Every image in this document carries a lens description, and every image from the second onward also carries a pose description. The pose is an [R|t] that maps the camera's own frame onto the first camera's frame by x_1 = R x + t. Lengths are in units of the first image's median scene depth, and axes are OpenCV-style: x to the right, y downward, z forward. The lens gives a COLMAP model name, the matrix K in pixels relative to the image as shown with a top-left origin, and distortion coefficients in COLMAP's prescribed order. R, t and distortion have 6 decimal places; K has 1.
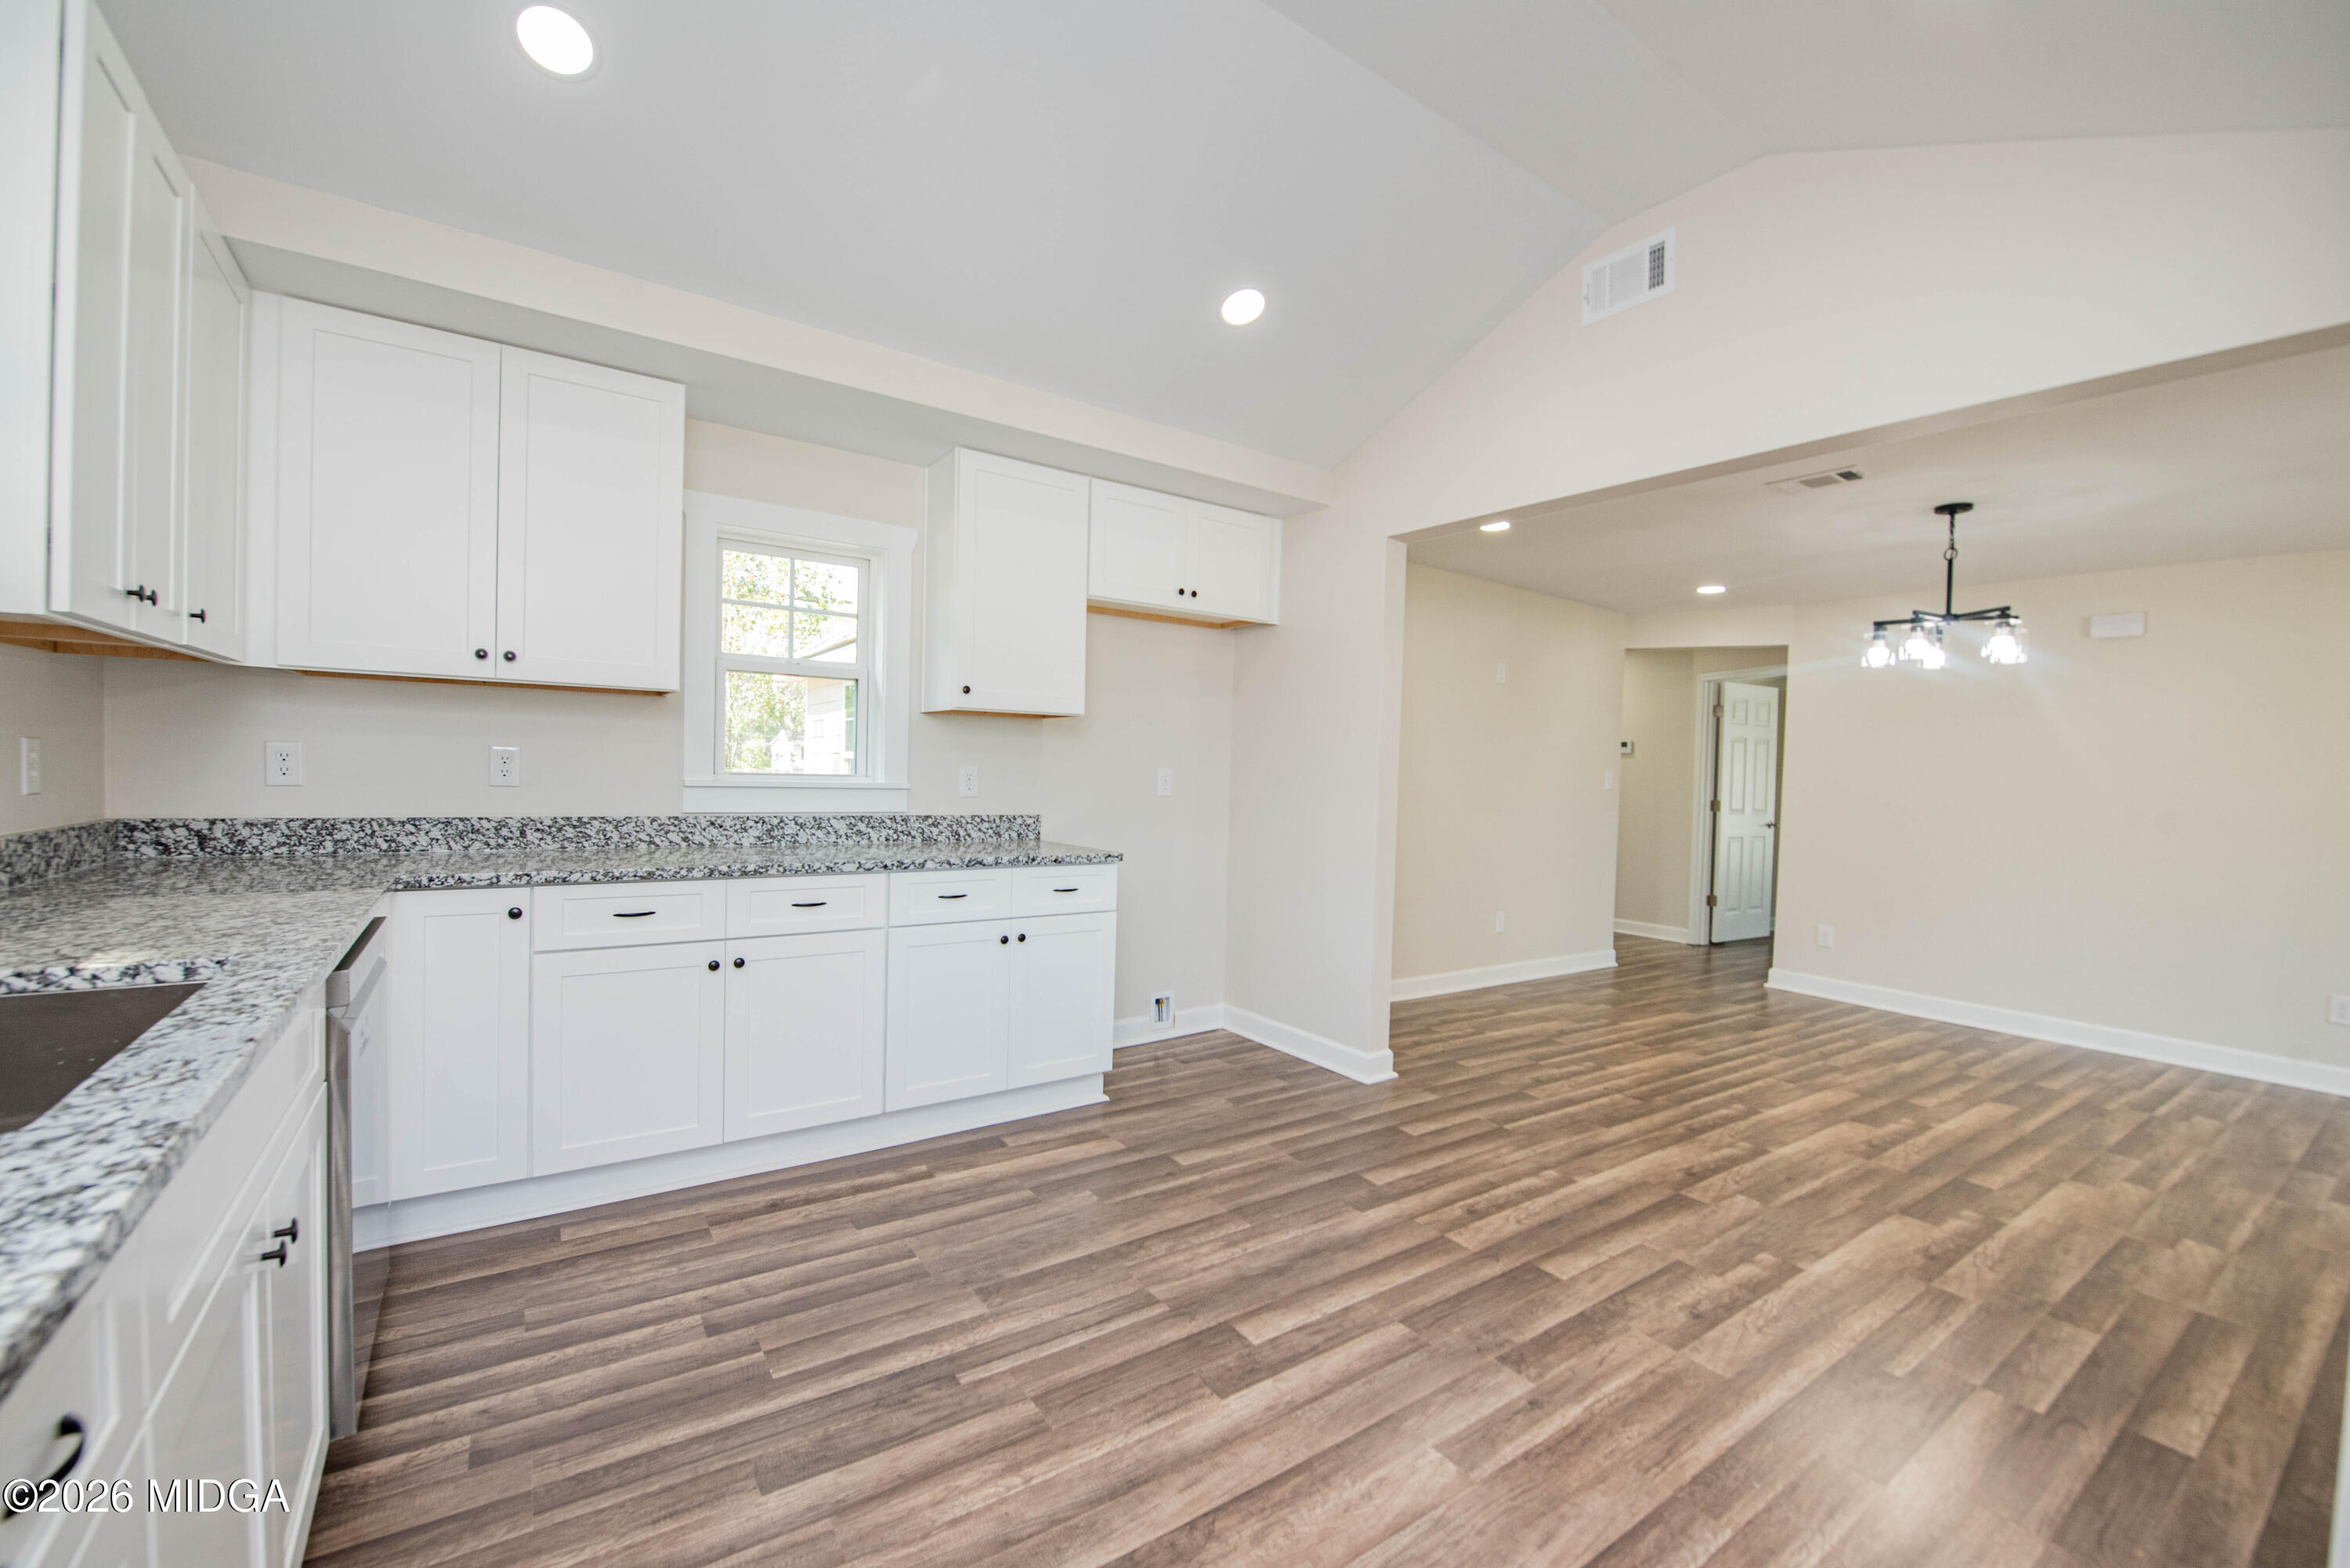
lens RADIAL K [[945.0, 0, 1166.8], [0, 945.0, 796.7], [0, 0, 1]] dist [-0.012626, -0.002825]
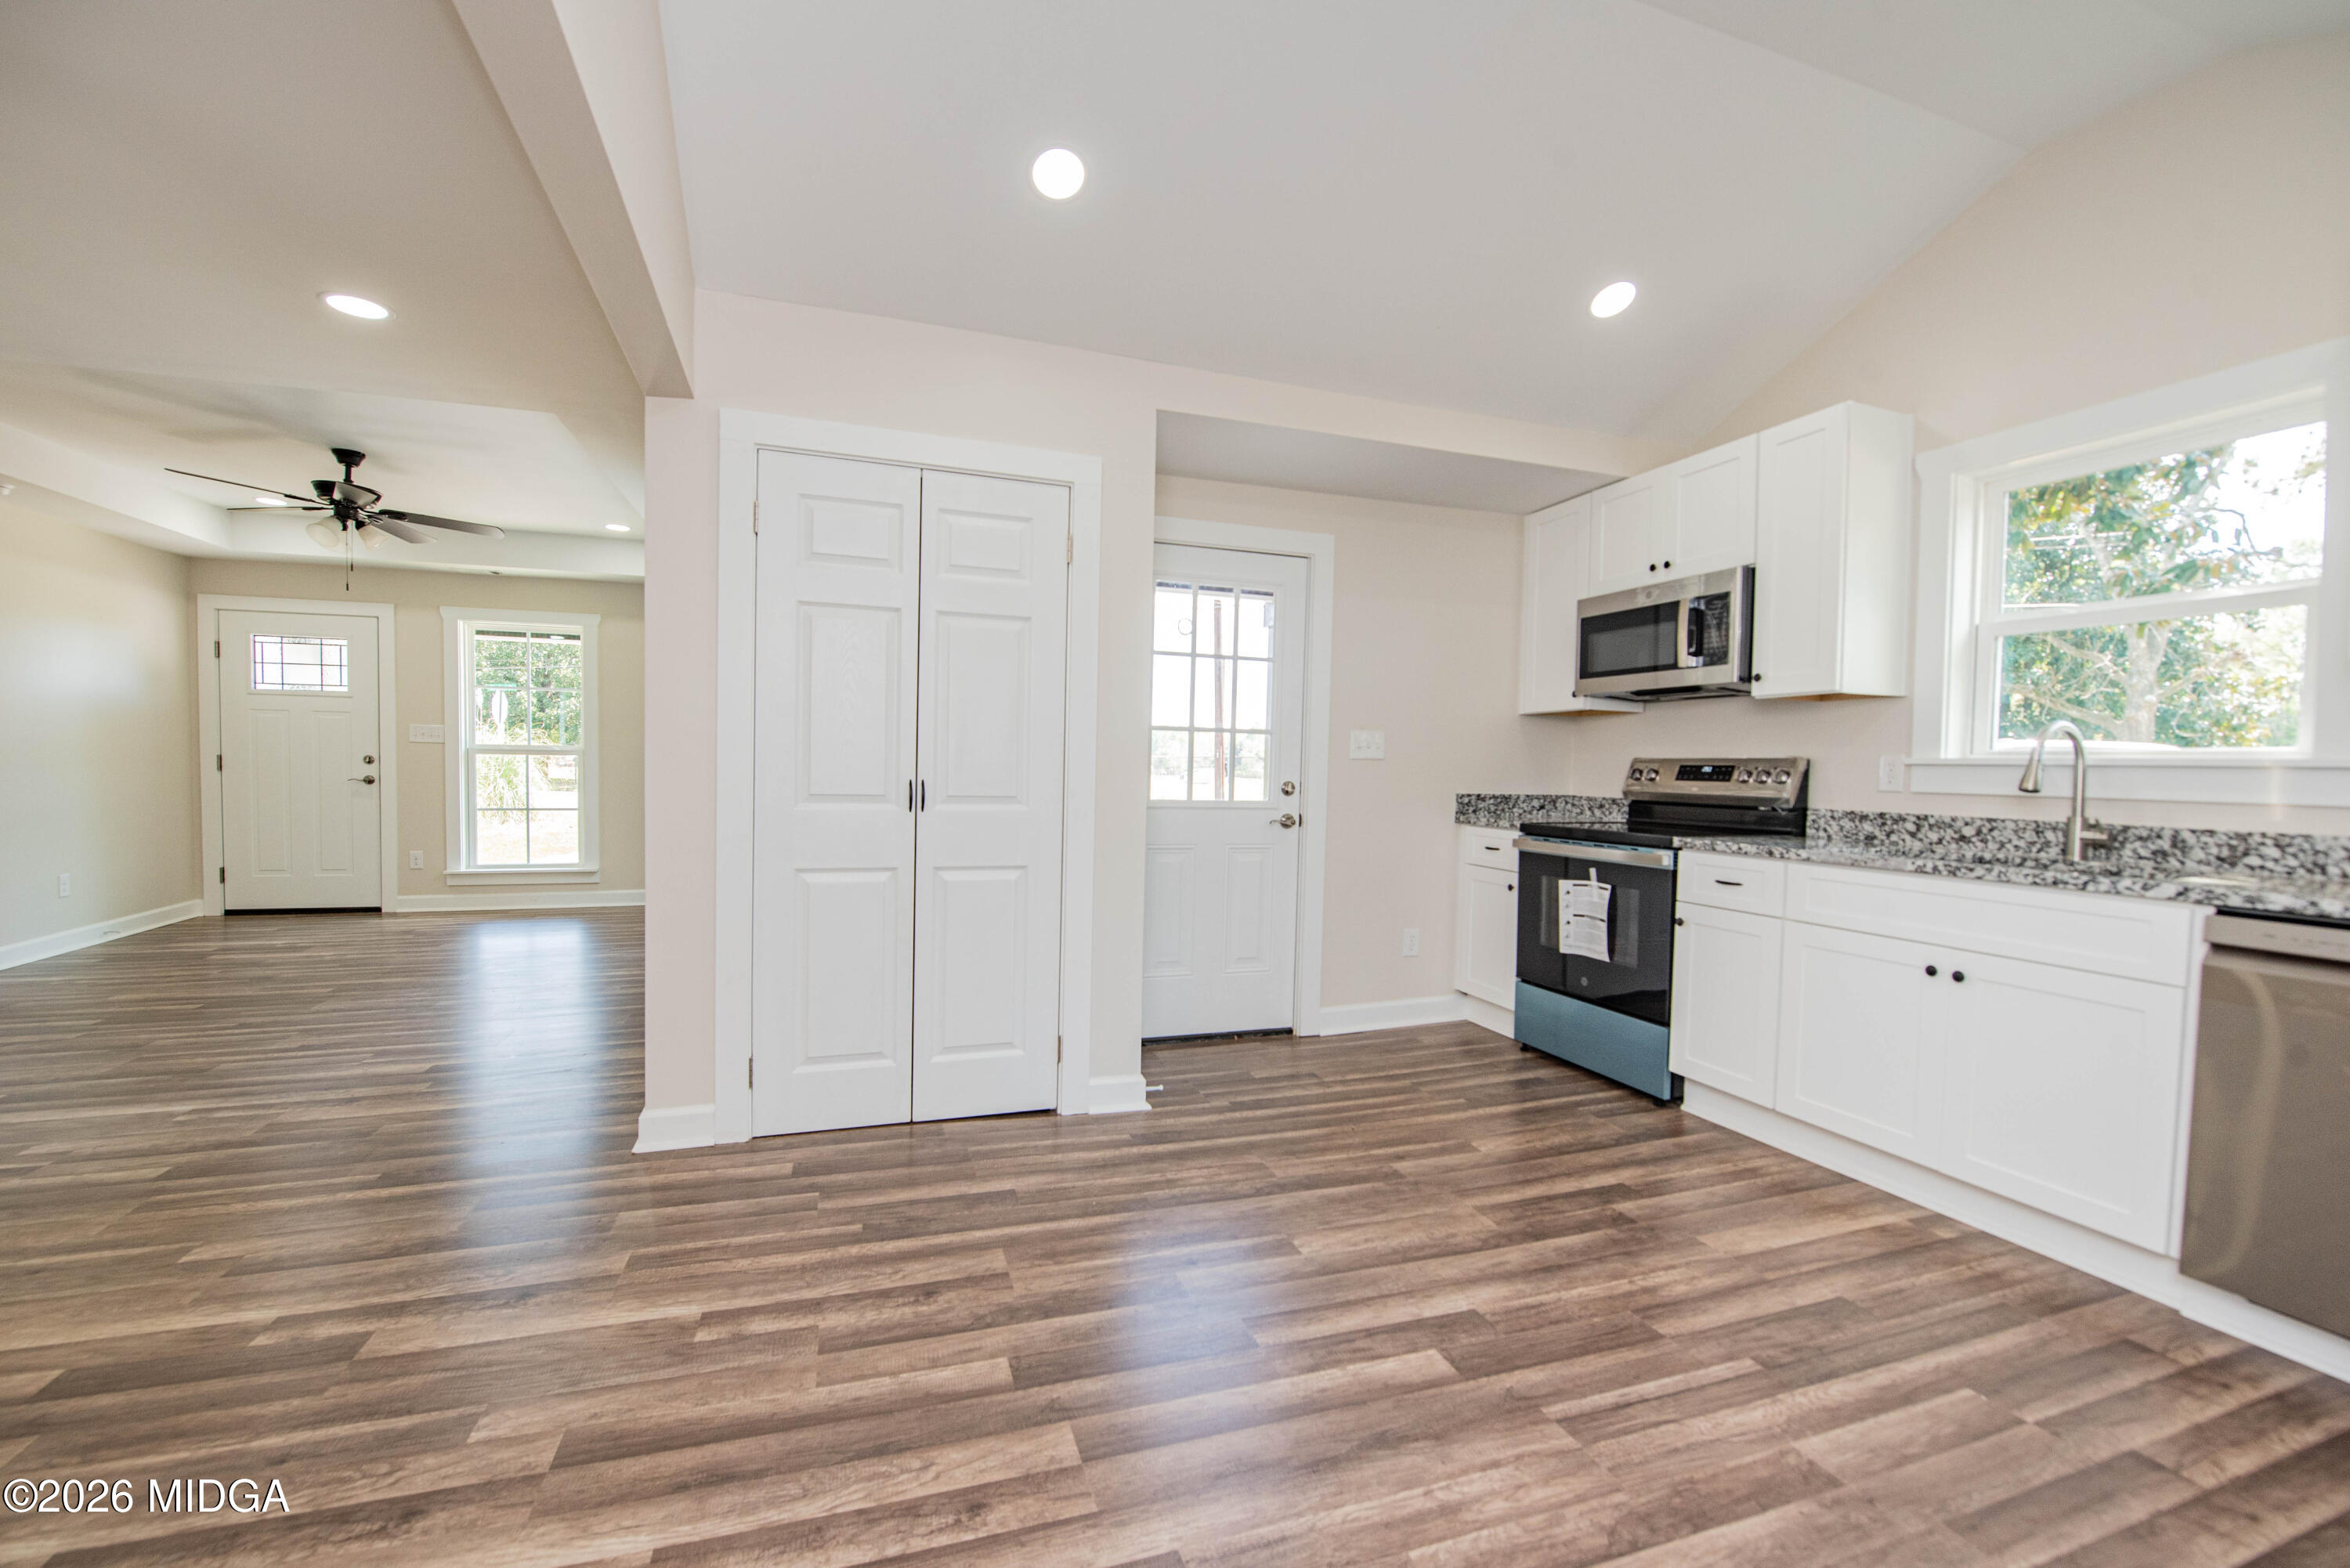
lens RADIAL K [[945.0, 0, 1166.8], [0, 945.0, 796.7], [0, 0, 1]] dist [-0.012626, -0.002825]
pose [[-0.961346, -0.057383, 0.269297, 0.103726], [-0.040777, 0.996929, 0.066861, -0.003871], [-0.272307, 0.053296, -0.960733, 1.544979]]
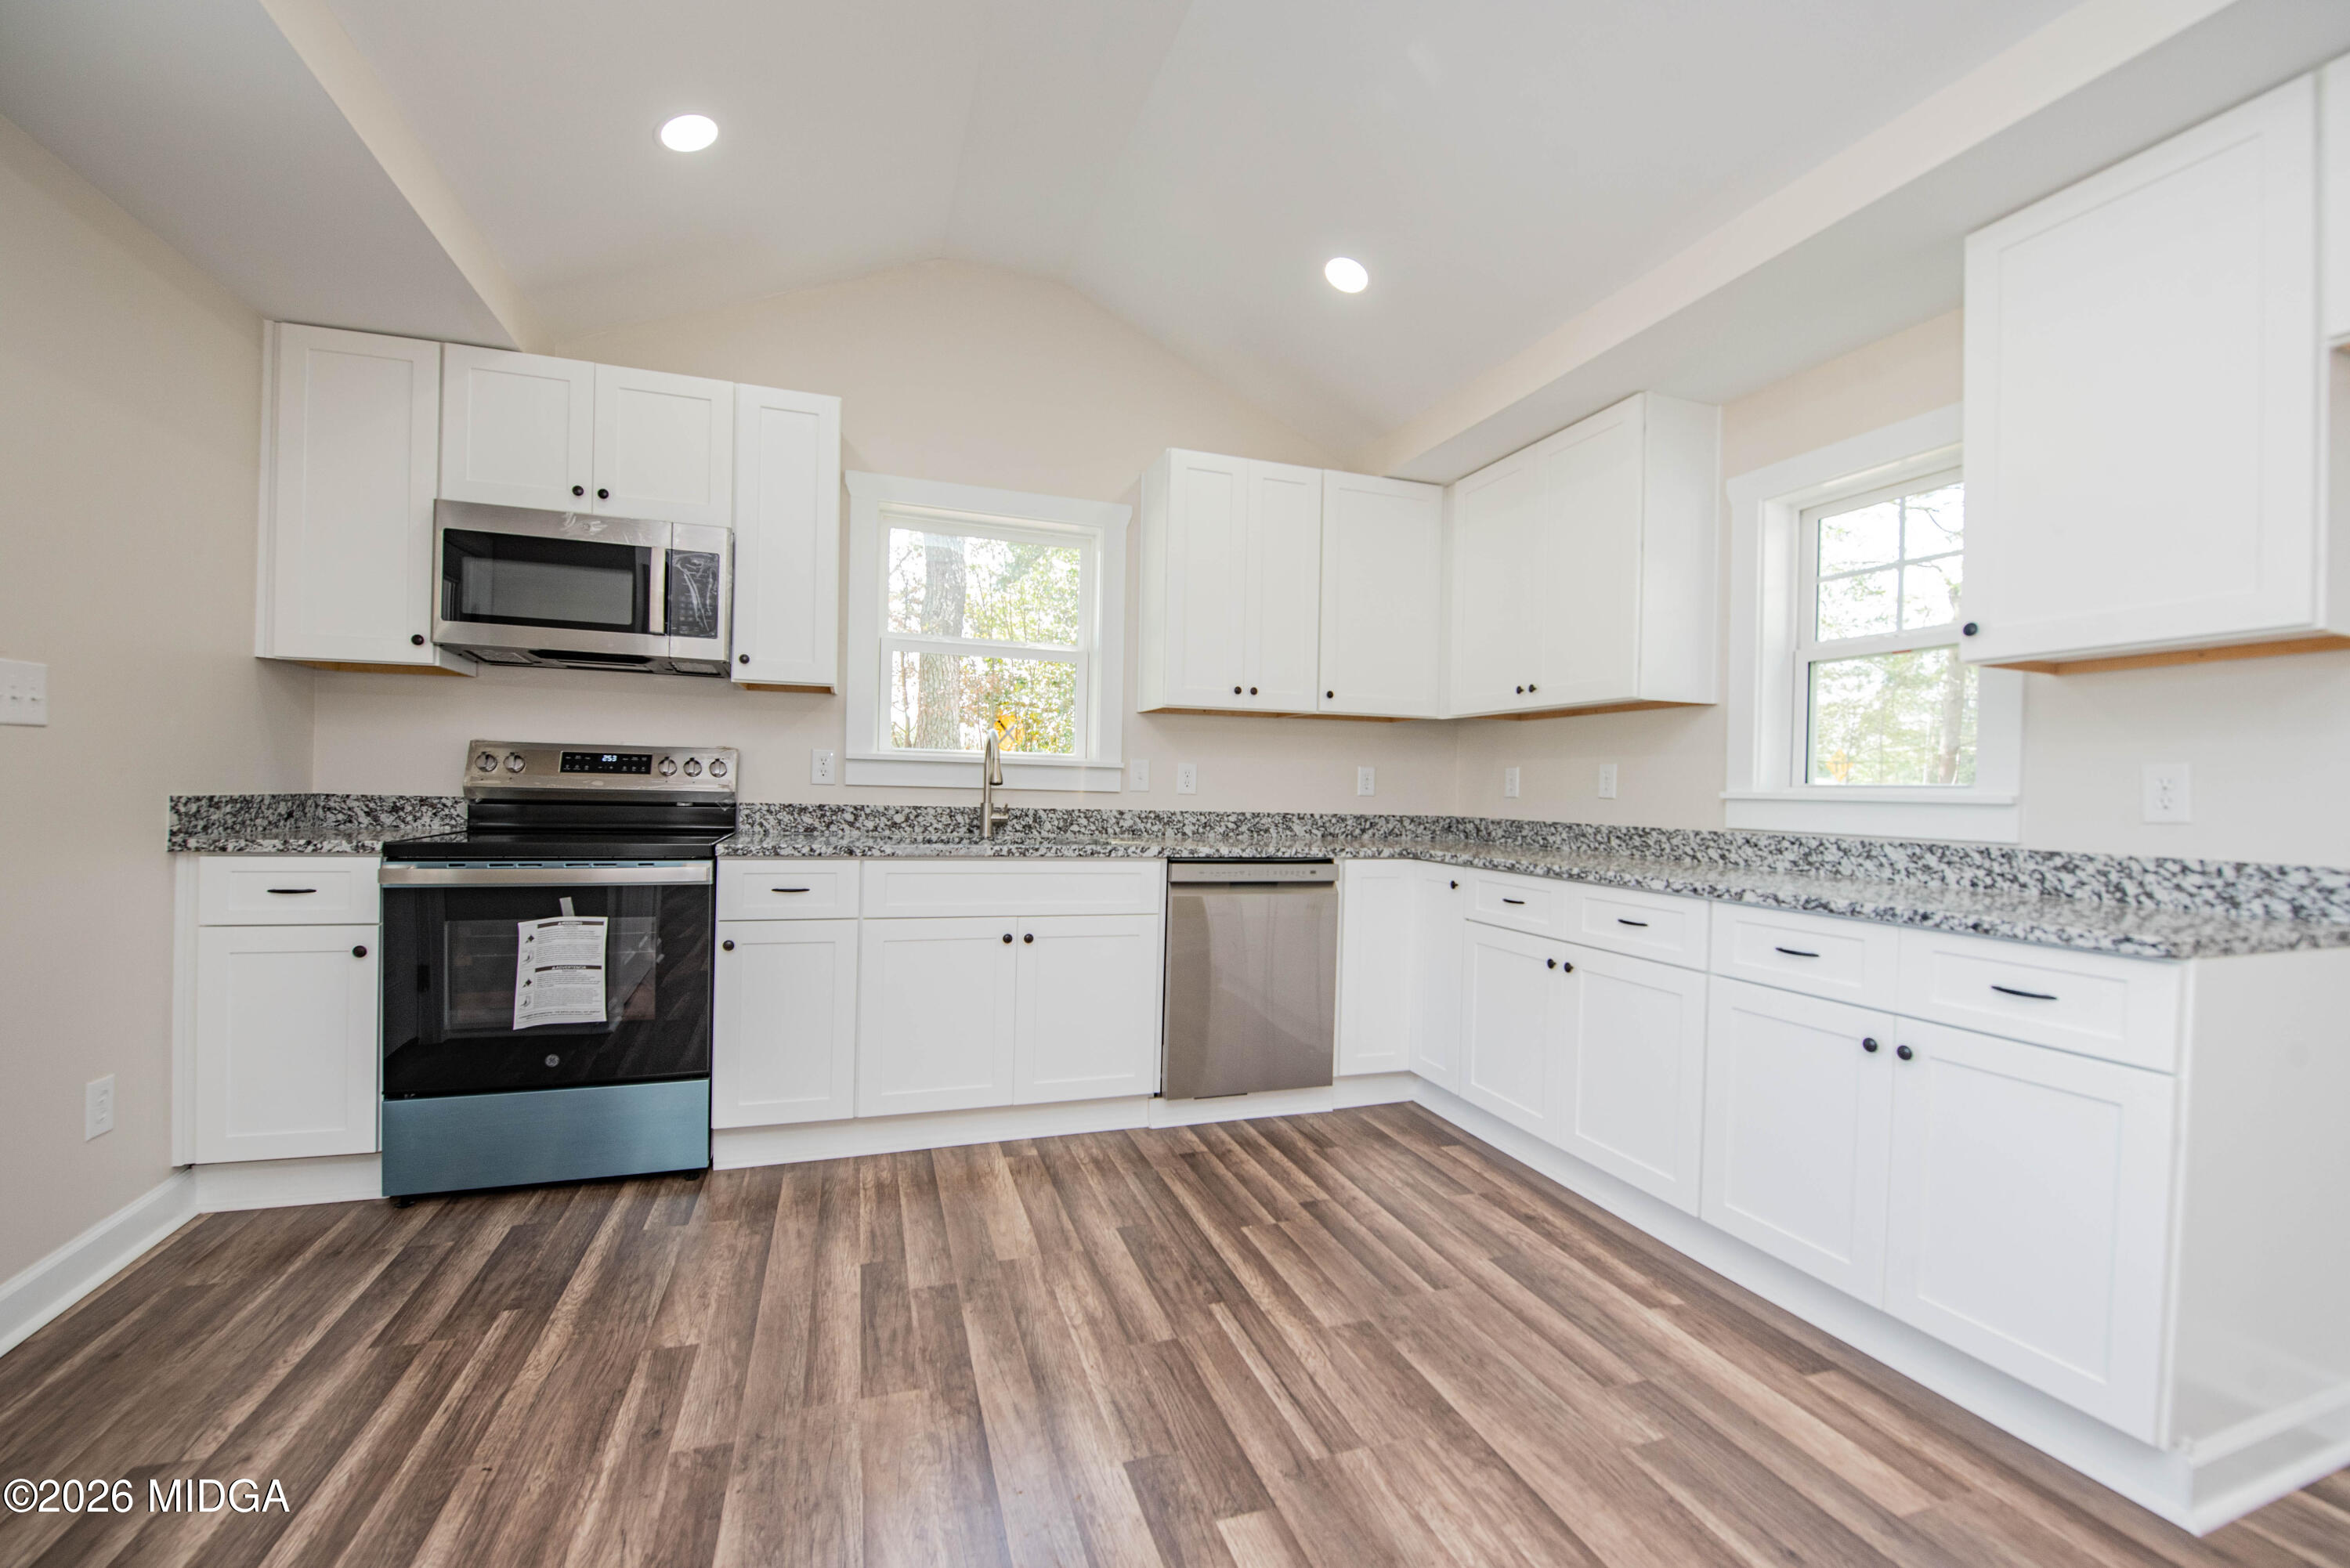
lens RADIAL K [[945.0, 0, 1166.8], [0, 945.0, 796.7], [0, 0, 1]] dist [-0.012626, -0.002825]
pose [[-0.276273, -0.027091, -0.960697, 0.642738], [-0.060004, 0.998139, -0.010891, 0.036351], [0.959204, 0.054636, -0.277385, 0.909319]]
